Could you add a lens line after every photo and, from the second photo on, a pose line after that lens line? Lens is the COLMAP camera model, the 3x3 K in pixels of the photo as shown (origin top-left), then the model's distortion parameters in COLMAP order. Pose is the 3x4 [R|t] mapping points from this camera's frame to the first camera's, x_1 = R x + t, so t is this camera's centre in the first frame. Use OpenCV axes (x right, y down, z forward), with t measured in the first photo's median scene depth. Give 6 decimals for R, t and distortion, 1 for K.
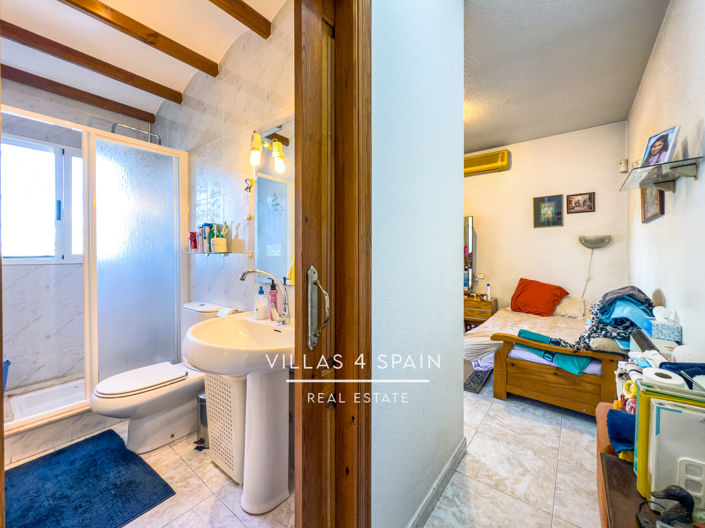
lens RADIAL K [[283.1, 0, 354.1], [0, 283.1, 257.0], [0, 0, 1]] dist [0.003216, -0.000701]
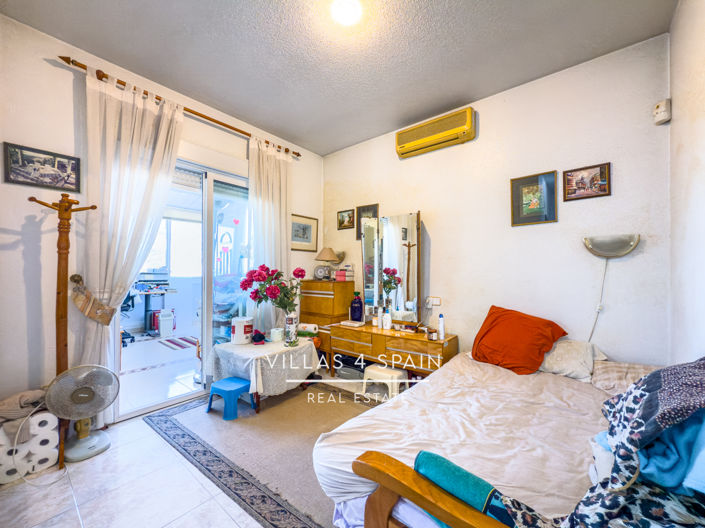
lens RADIAL K [[283.1, 0, 351.2], [0, 283.1, 271.4], [0, 0, 1]] dist [0.003216, -0.000701]
pose [[0.999519, 0.006959, -0.030233, 0.318321], [-0.007381, 0.999877, -0.013851, 0.009585], [0.030133, 0.014067, 0.999447, 0.384323]]
